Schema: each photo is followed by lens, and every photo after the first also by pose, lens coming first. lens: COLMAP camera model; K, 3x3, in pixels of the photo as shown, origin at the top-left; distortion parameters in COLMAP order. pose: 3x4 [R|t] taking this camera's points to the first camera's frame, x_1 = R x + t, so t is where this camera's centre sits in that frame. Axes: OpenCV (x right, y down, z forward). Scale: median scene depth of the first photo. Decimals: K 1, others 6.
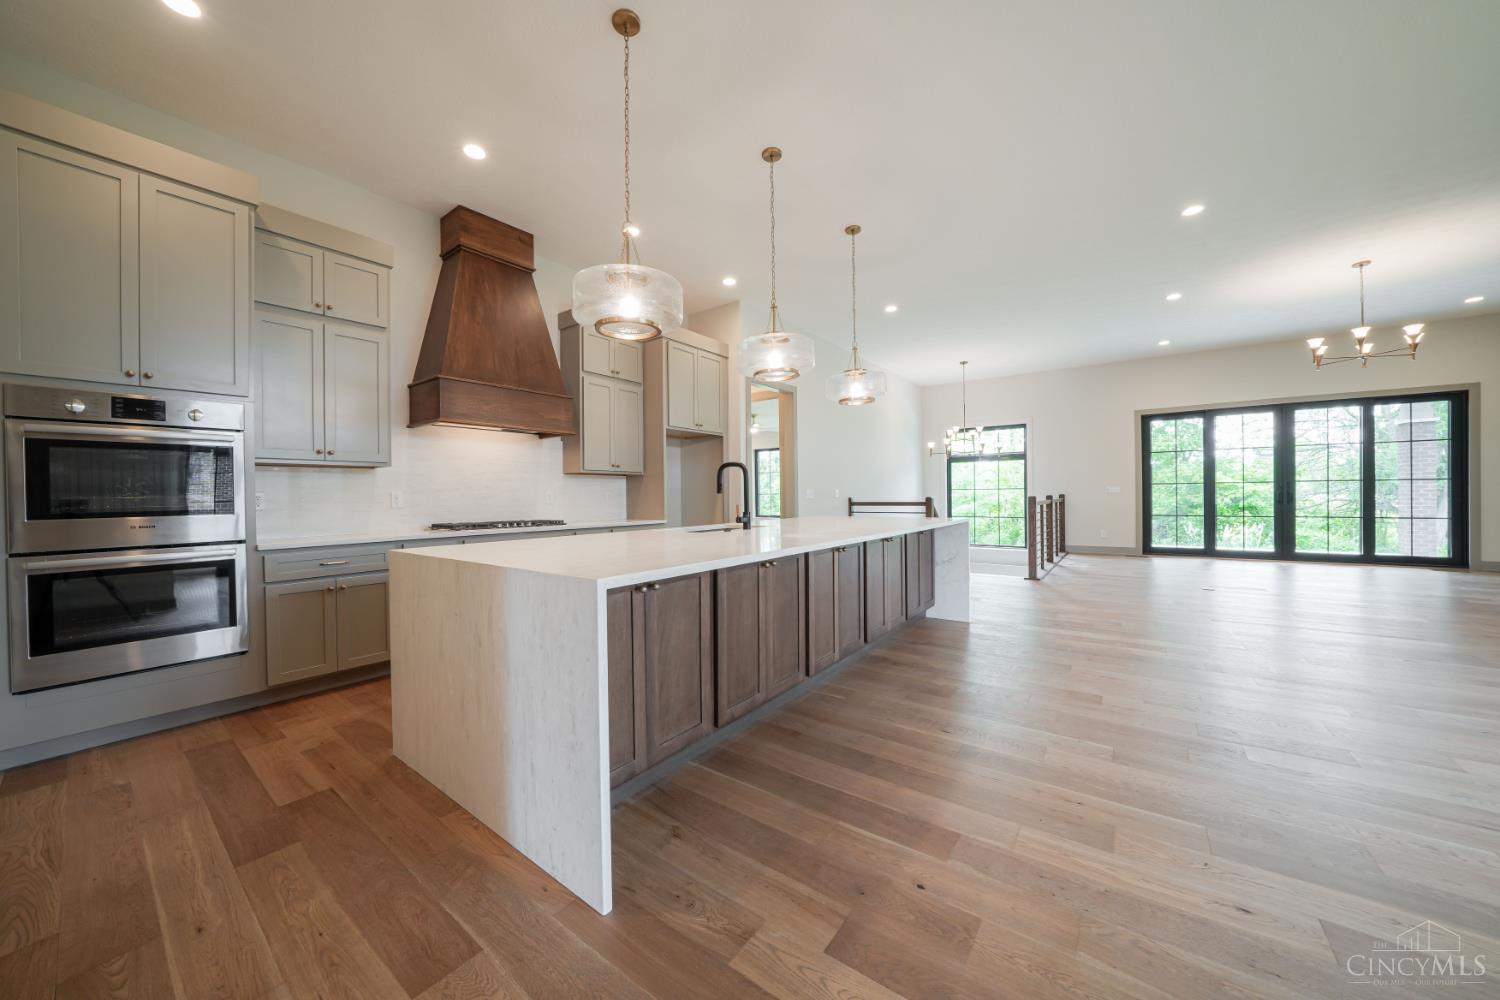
lens RADIAL K [[519.3, 0, 750.0], [0, 519.3, 500.0], [0, 0, 1]] dist [-0.020239, 0.000092]
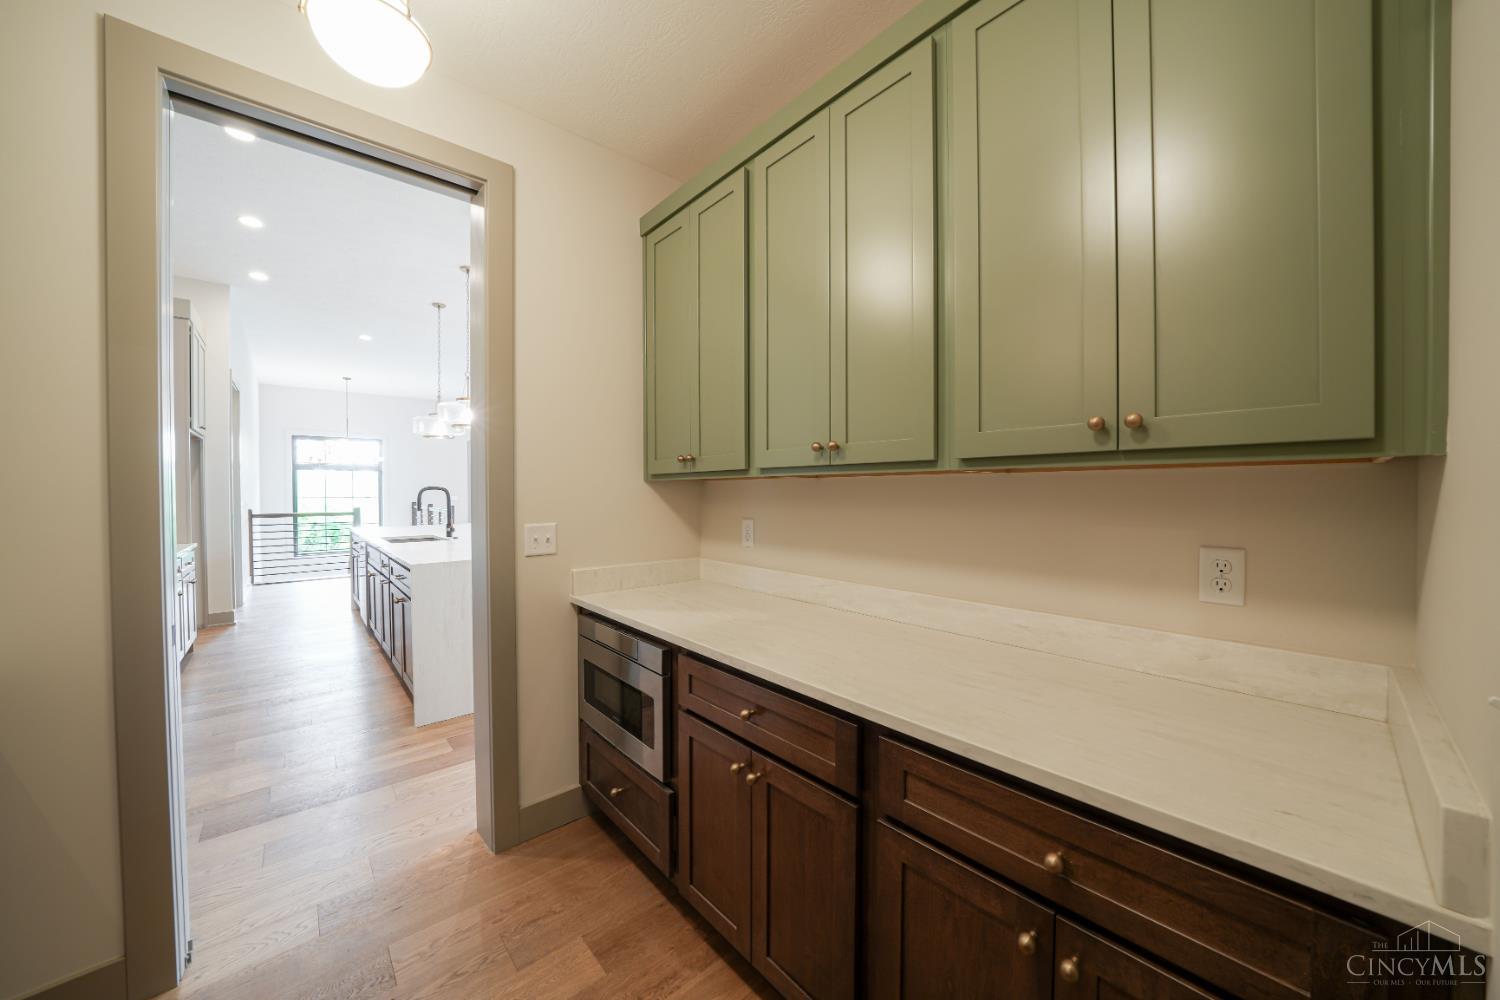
lens RADIAL K [[528.7, 0, 747.1], [0, 528.7, 498.0], [0, 0, 1]] dist [-0.024387, 0.002034]
pose [[0.202241, -0.001416, 0.979335, -0.607293], [0.010147, 0.999948, -0.000649, -0.017713], [-0.979283, 0.010068, 0.202245, -0.016911]]
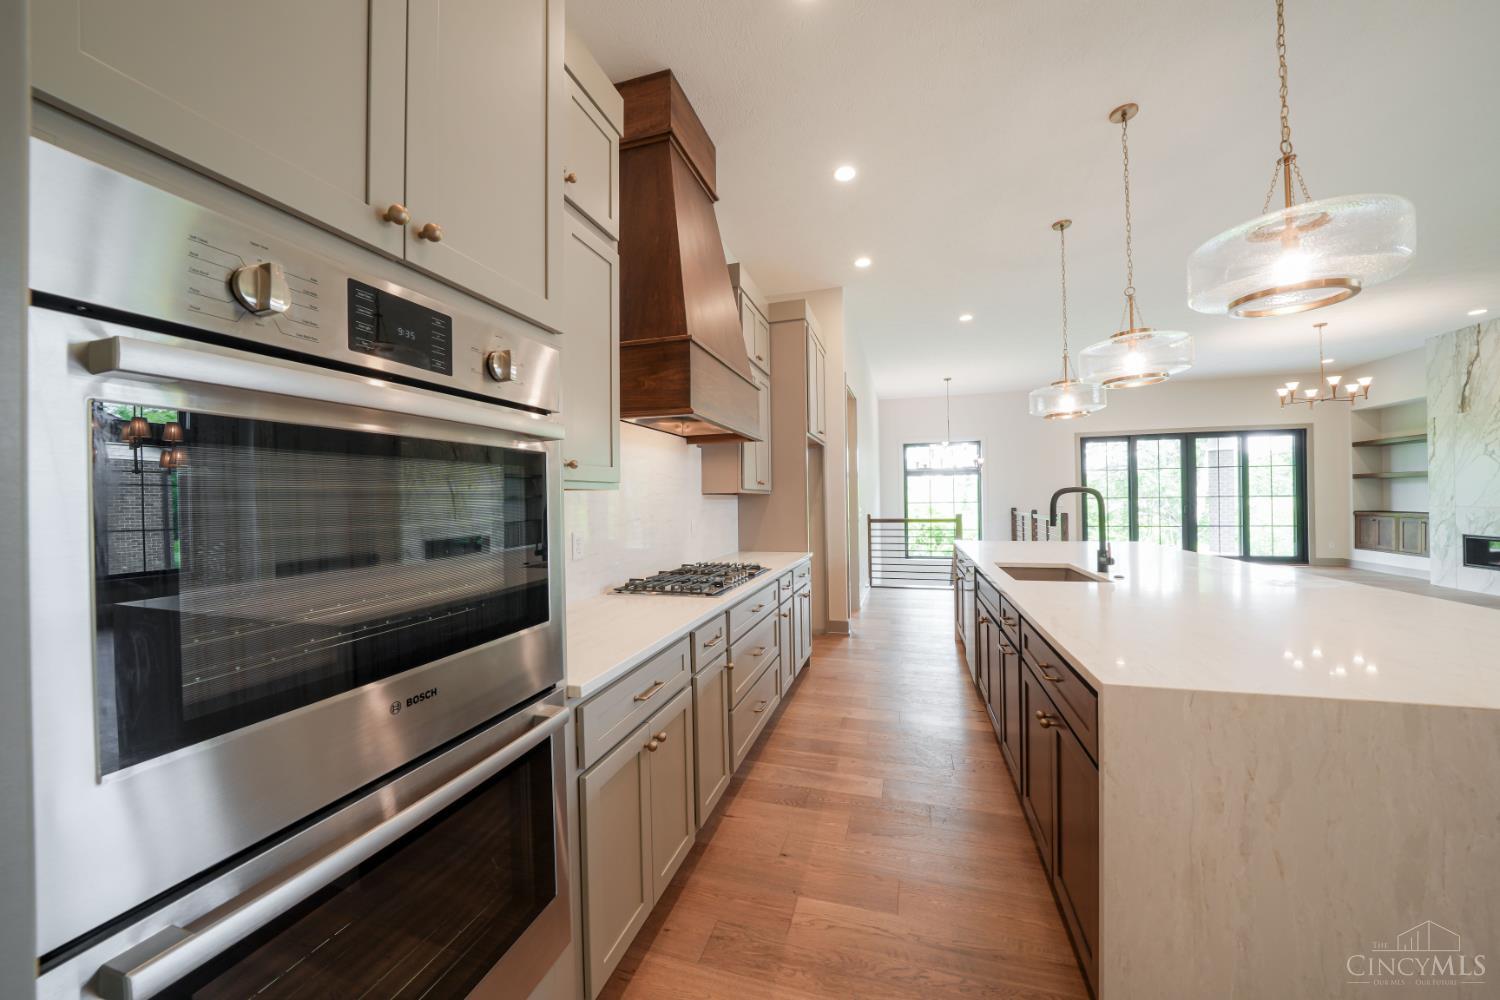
lens RADIAL K [[528.7, 0, 747.1], [0, 528.7, 498.0], [0, 0, 1]] dist [-0.024387, 0.002034]
pose [[0.939587, -0.001220, 0.342309, -0.406303], [0.007270, 0.999839, -0.016393, -0.023862], [-0.342234, 0.017892, 0.939445, 0.221464]]
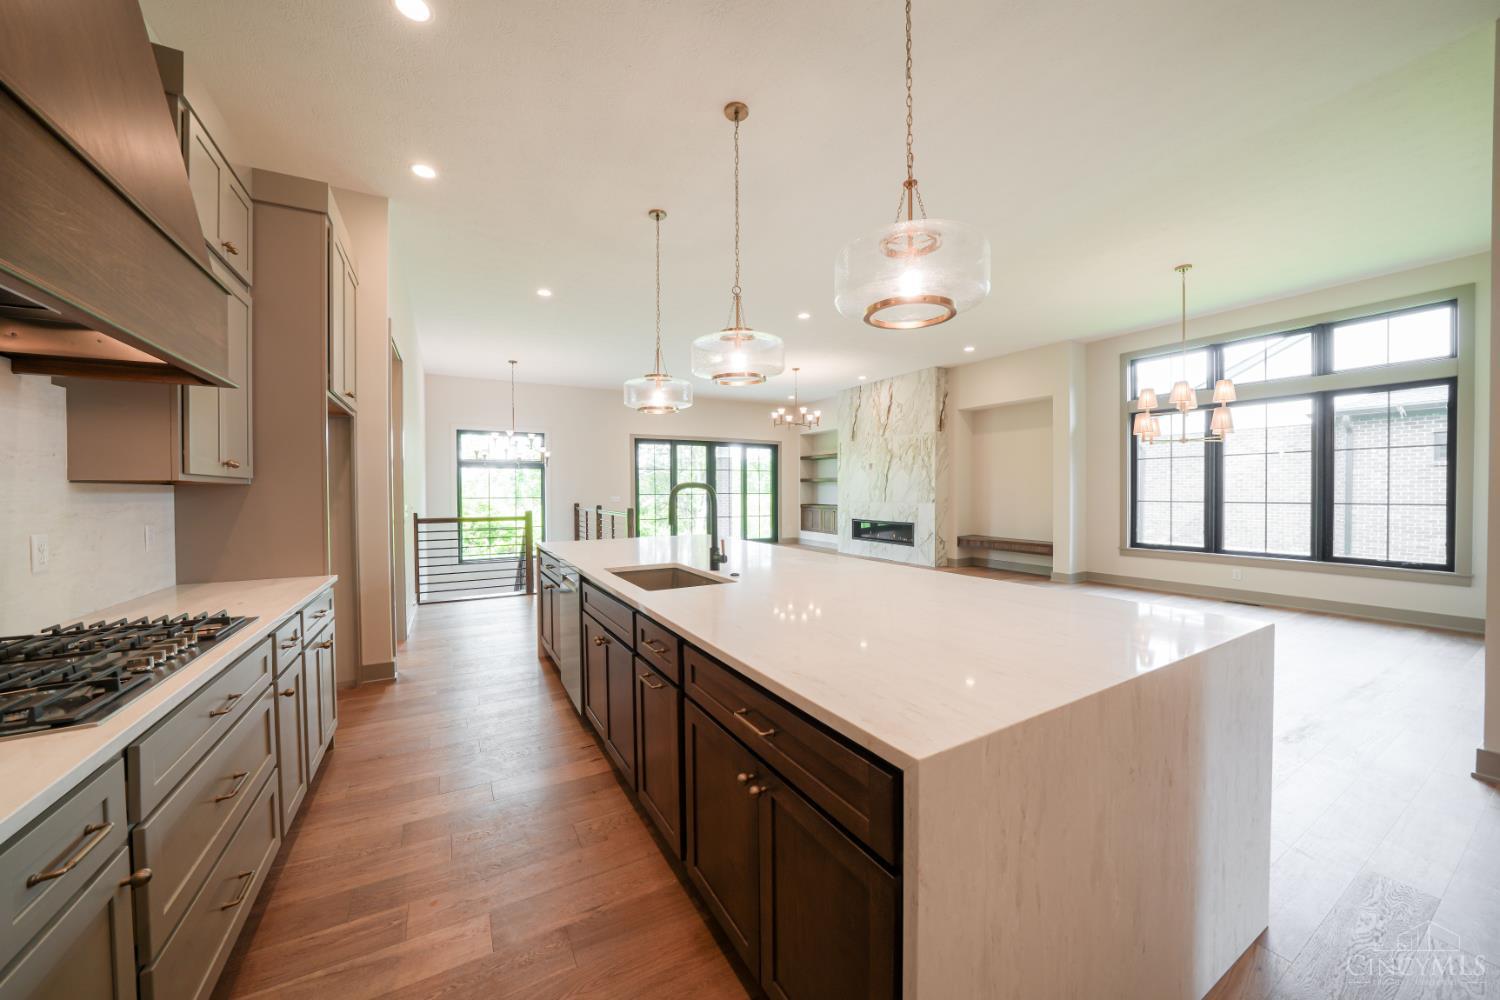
lens RADIAL K [[528.7, 0, 747.1], [0, 528.7, 498.0], [0, 0, 1]] dist [-0.024387, 0.002034]
pose [[0.397212, -0.003761, 0.917719, -0.365201], [0.010092, 0.999949, -0.000270, -0.025244], [-0.917672, 0.009369, 0.397229, 0.327486]]
